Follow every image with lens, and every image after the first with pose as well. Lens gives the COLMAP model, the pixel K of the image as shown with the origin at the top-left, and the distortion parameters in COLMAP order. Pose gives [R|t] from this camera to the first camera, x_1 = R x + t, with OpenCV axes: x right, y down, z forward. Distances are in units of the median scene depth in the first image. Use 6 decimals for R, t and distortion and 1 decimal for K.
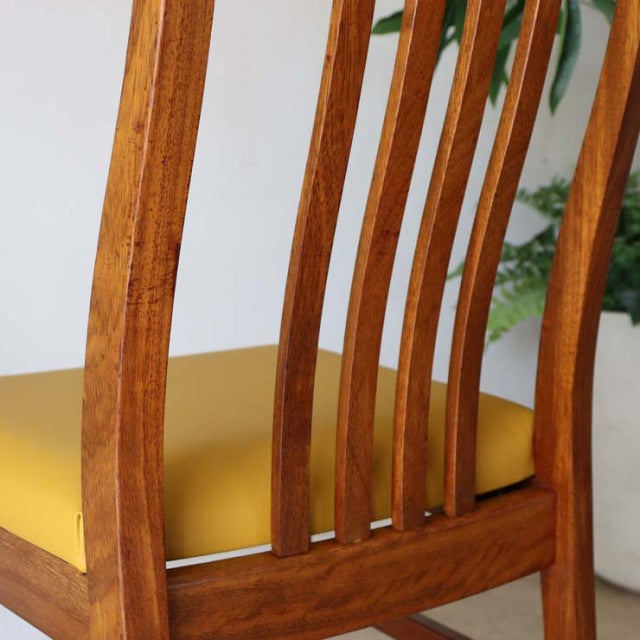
lens RADIAL K [[1350.2, 0, 319.2], [0, 1350.2, 324.1], [0, 0, 1]] dist [0.045094, 0.000000]
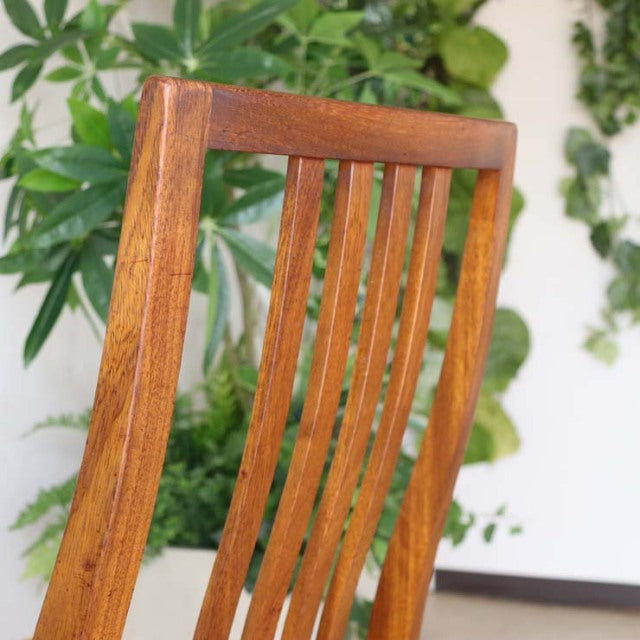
lens RADIAL K [[1452.0, 0, 322.7], [0, 1452.0, 318.0], [0, 0, 1]] dist [0.040102, 0.000000]
pose [[0.953248, -0.000076, 0.302188, -0.258171], [0.017798, 0.998278, -0.055895, -0.232137], [-0.301663, 0.058660, 0.951608, -0.116470]]
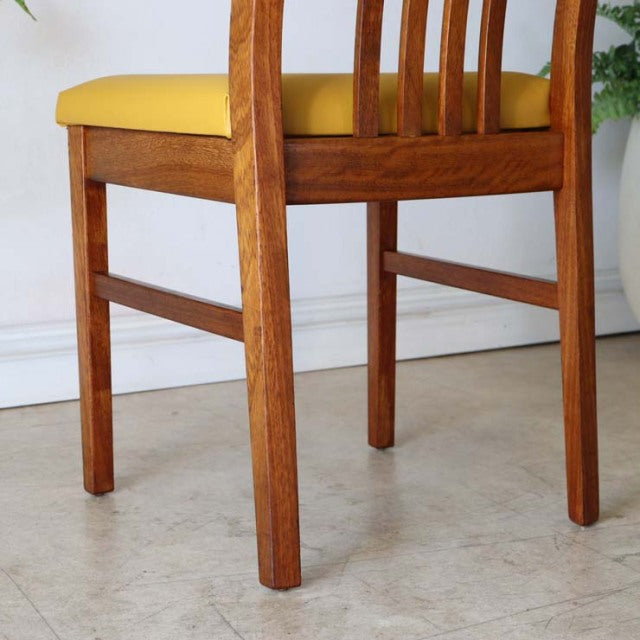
lens RADIAL K [[1529.1, 0, 321.8], [0, 1529.1, 320.2], [0, 0, 1]] dist [0.130536, 0.000000]
pose [[0.995790, 0.014919, -0.090442, 0.089135], [-0.014298, 0.999870, 0.007515, 0.371297], [0.090542, -0.006190, 0.995873, -0.710233]]
